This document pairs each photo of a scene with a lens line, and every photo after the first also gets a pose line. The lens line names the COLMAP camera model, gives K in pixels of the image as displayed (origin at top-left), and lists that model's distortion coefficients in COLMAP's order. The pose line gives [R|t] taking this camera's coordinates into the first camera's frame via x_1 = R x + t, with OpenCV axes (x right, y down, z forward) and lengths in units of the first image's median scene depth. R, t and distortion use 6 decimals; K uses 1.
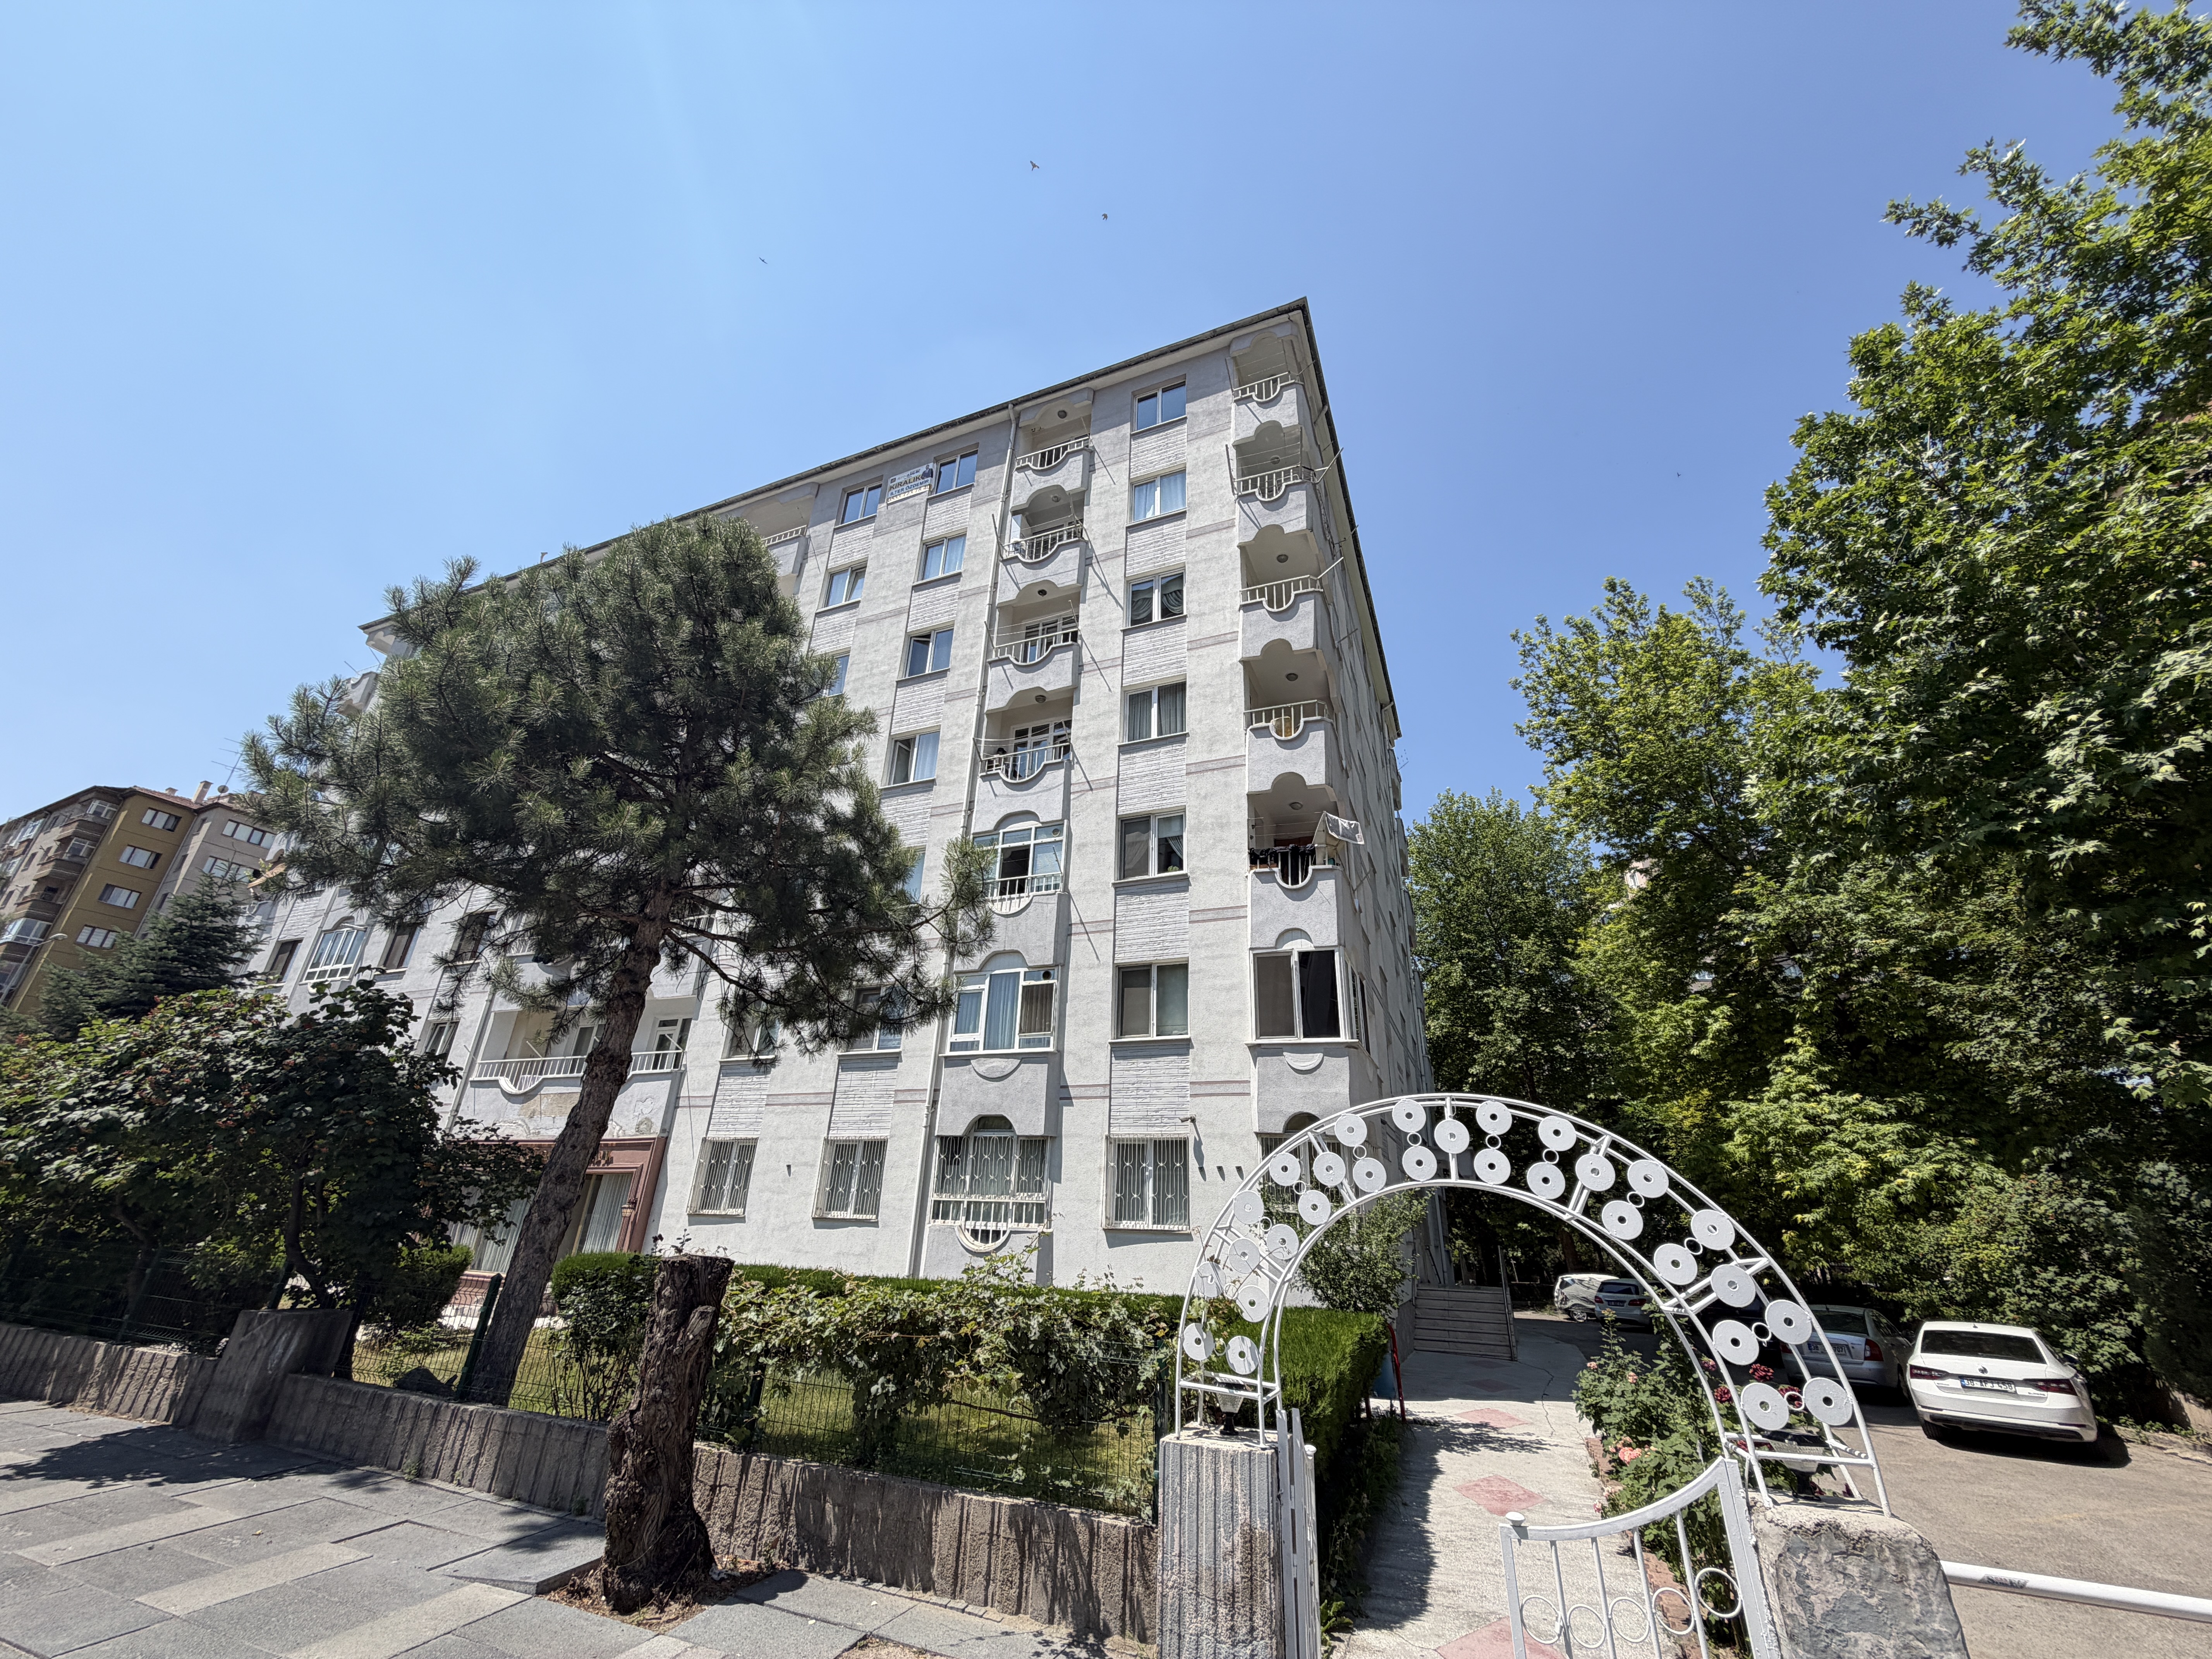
lens RADIAL K [[881.2, 0, 1102.3], [0, 881.2, 827.9], [0, 0, 1]] dist [0.000038, 0.000411]
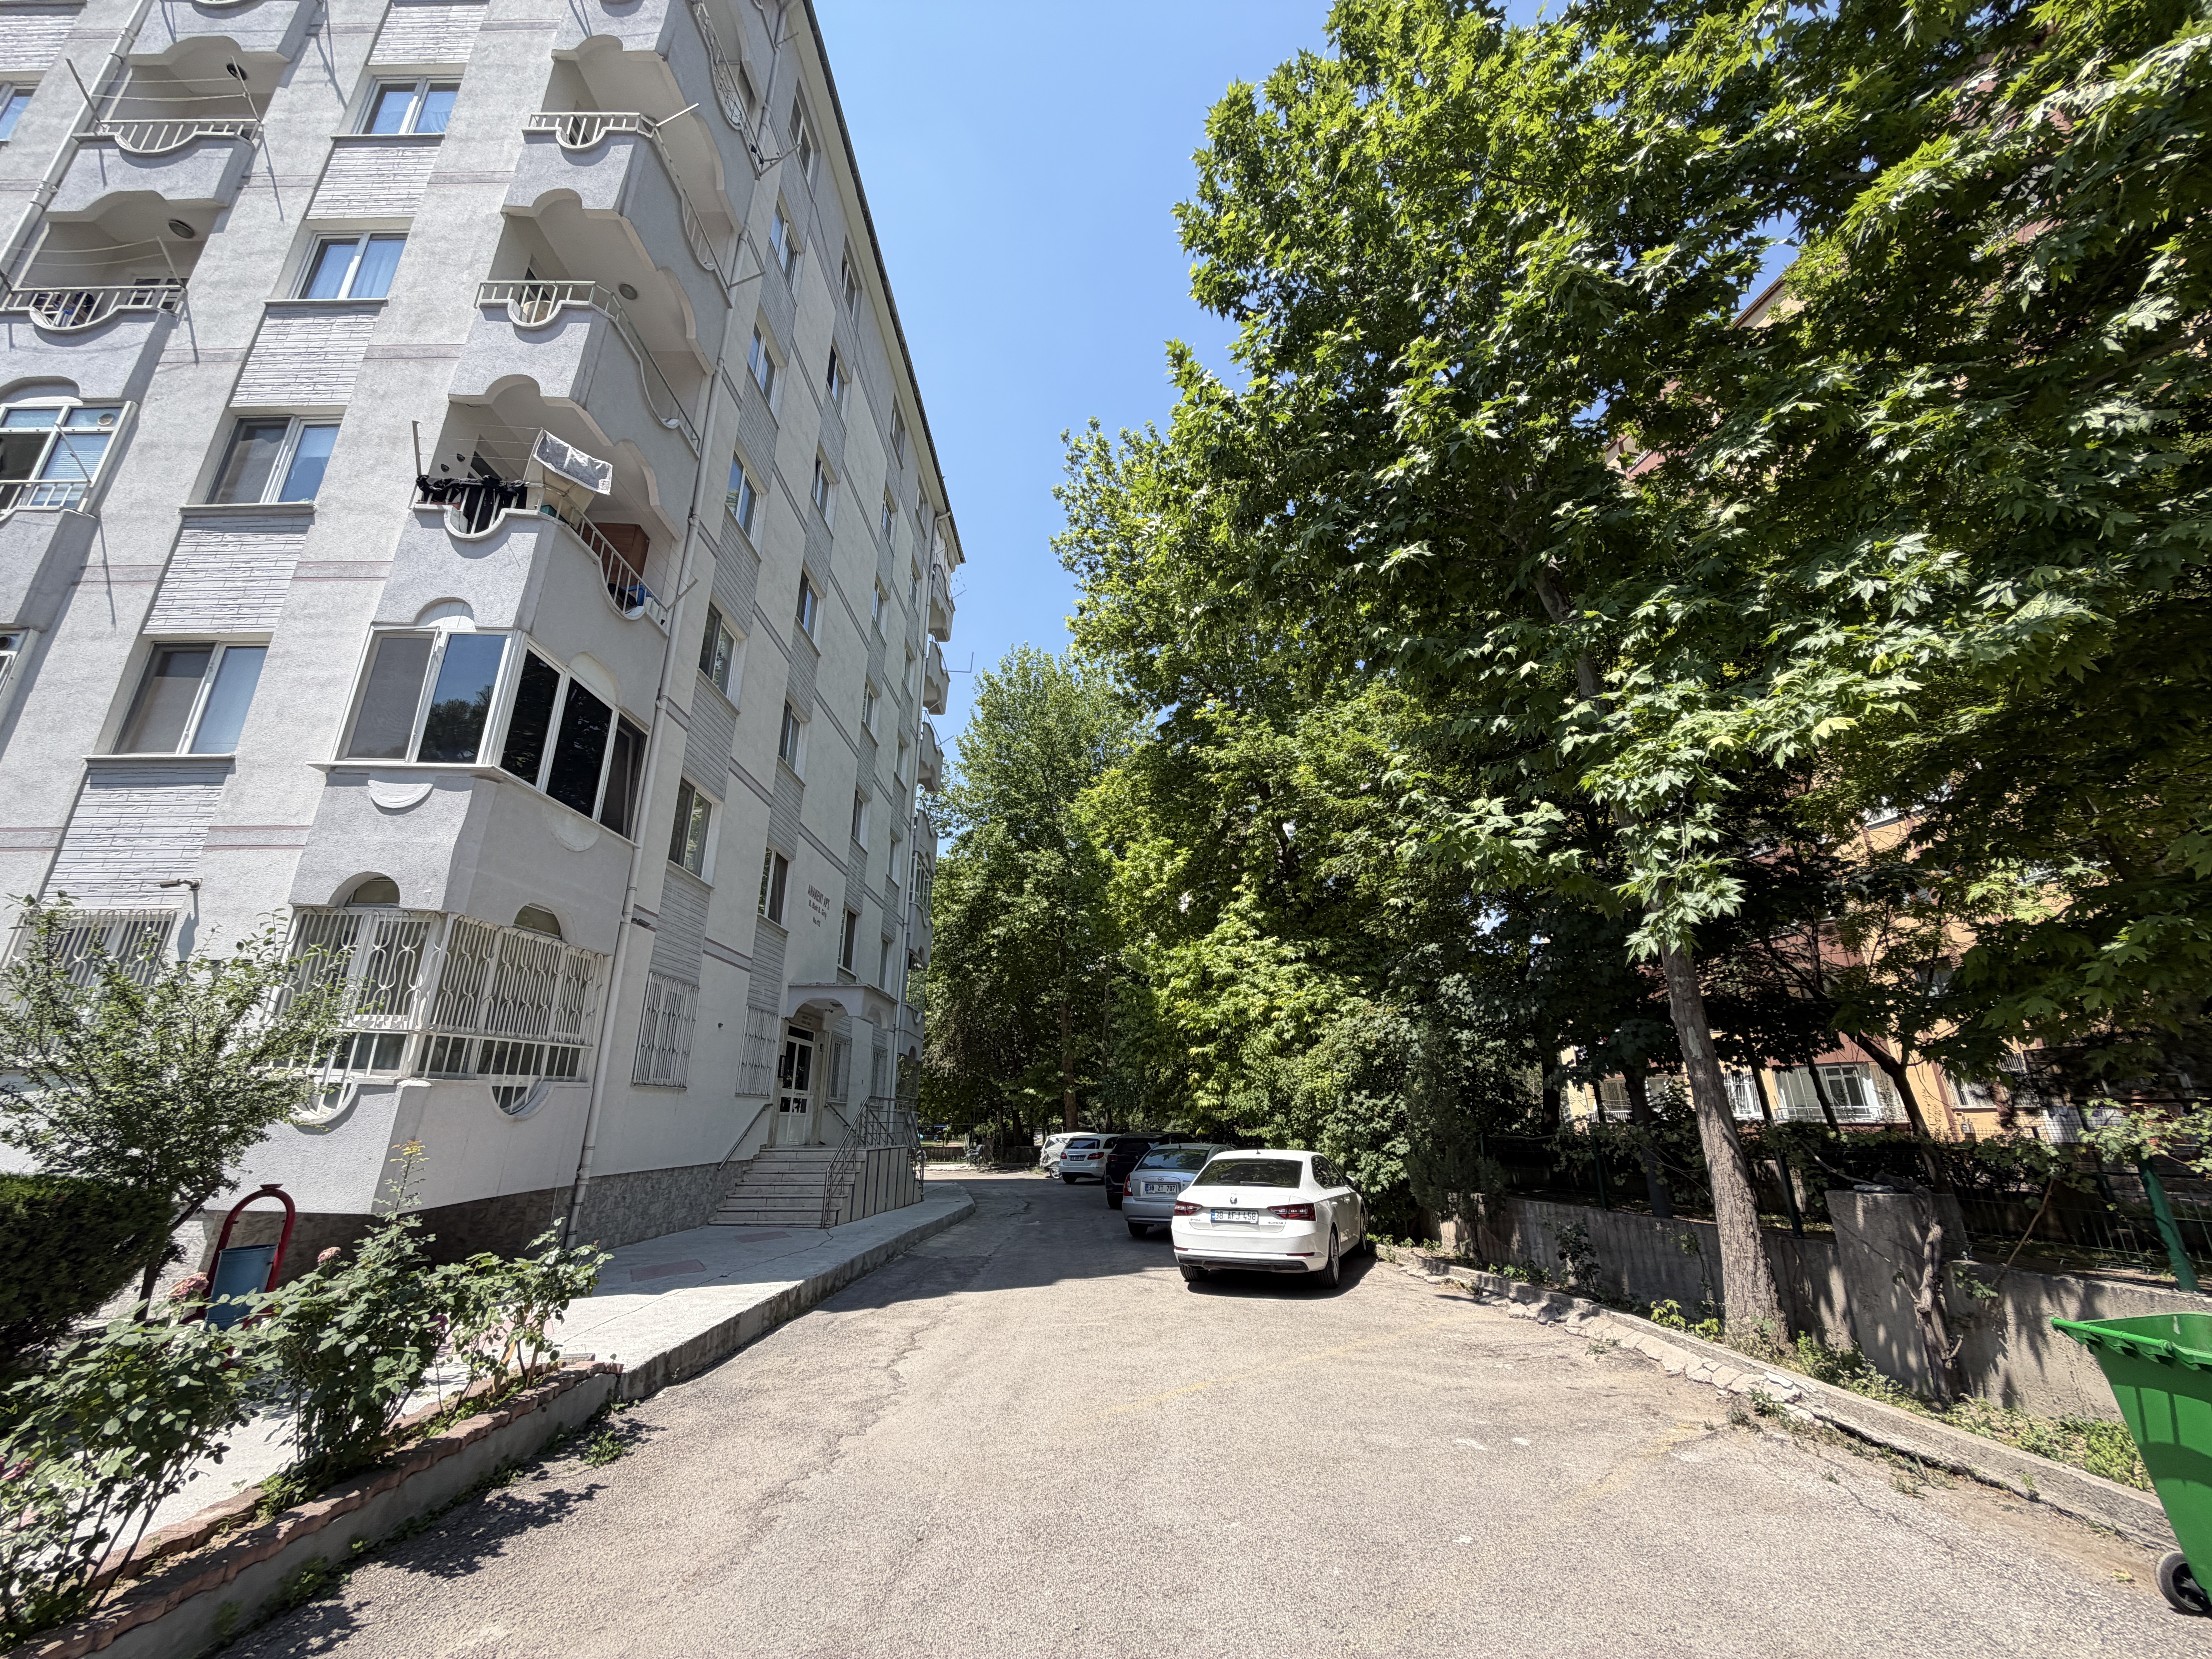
lens RADIAL K [[881.2, 0, 1102.3], [0, 881.2, 827.9], [0, 0, 1]] dist [0.000038, 0.000411]
pose [[0.928331, 0.082719, 0.362434, 0.388893], [-0.123670, 0.988119, 0.091245, 0.145062], [-0.350580, -0.129528, 0.927532, 0.222474]]
